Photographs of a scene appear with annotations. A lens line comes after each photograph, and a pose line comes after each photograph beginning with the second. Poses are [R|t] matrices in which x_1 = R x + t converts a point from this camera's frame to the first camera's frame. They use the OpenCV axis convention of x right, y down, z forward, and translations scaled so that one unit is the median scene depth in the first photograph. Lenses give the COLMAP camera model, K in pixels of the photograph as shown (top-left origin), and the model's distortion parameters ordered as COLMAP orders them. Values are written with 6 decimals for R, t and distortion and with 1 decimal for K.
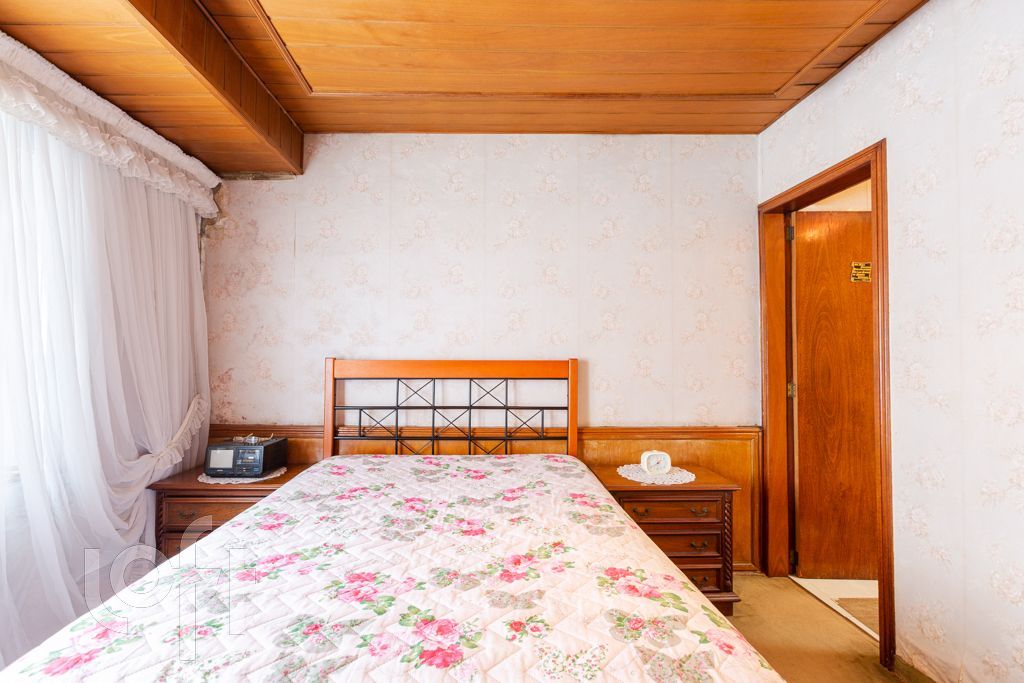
lens RADIAL K [[463.6, 0, 497.9], [0, 463.6, 337.1], [0, 0, 1]] dist [0.000277, -0.000339]
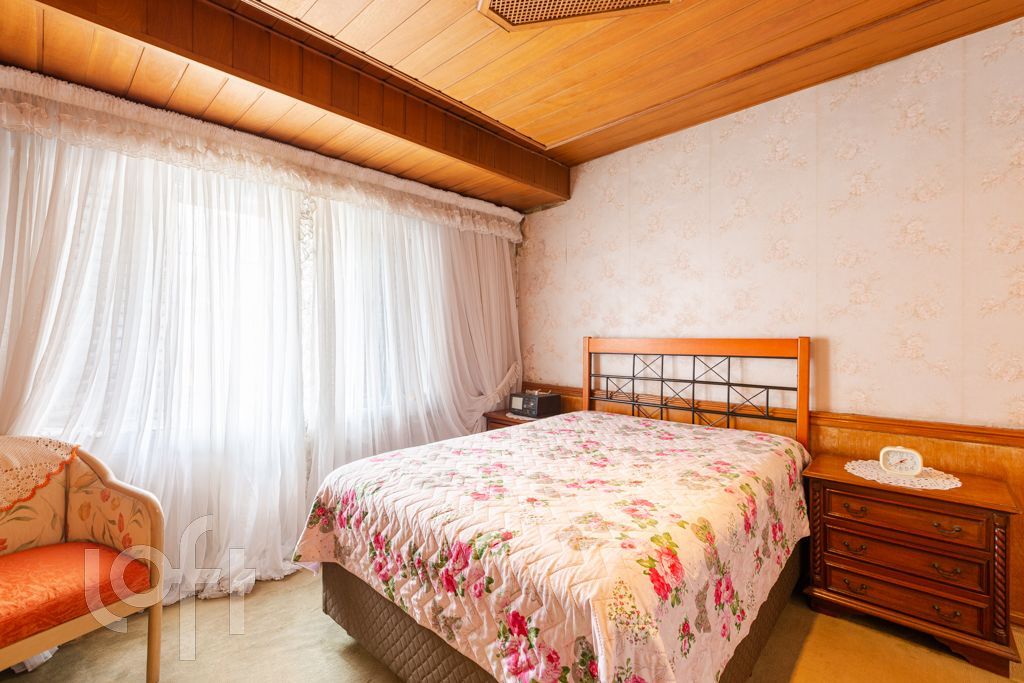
lens RADIAL K [[451.8, 0, 513.7], [0, 451.8, 335.8], [0, 0, 1]] dist [0.003082, 0.000070]
pose [[0.711206, -0.005764, -0.702960, 0.408812], [0.034435, 0.999052, 0.026647, 0.000457], [0.702140, -0.043157, 0.710730, -0.055112]]
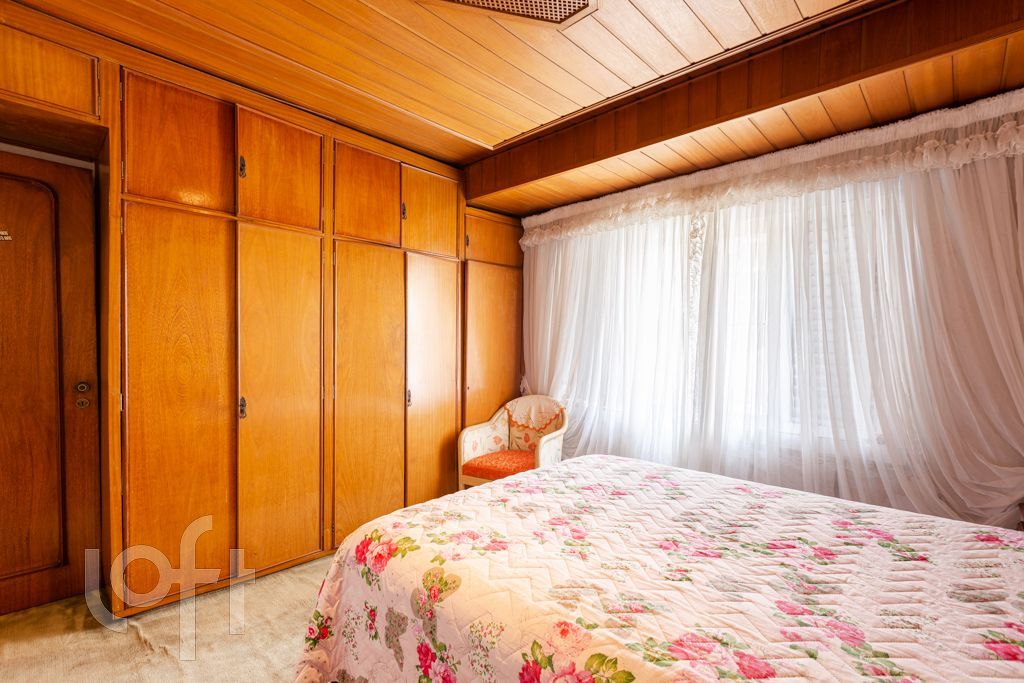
lens RADIAL K [[472.3, 0, 508.5], [0, 472.3, 347.6], [0, 0, 1]] dist [0.001300, 0.000226]
pose [[-0.714154, -0.009348, -0.699926, 0.465606], [0.016907, 0.999389, -0.030599, 0.038729], [0.699784, -0.033686, -0.713560, 0.837318]]
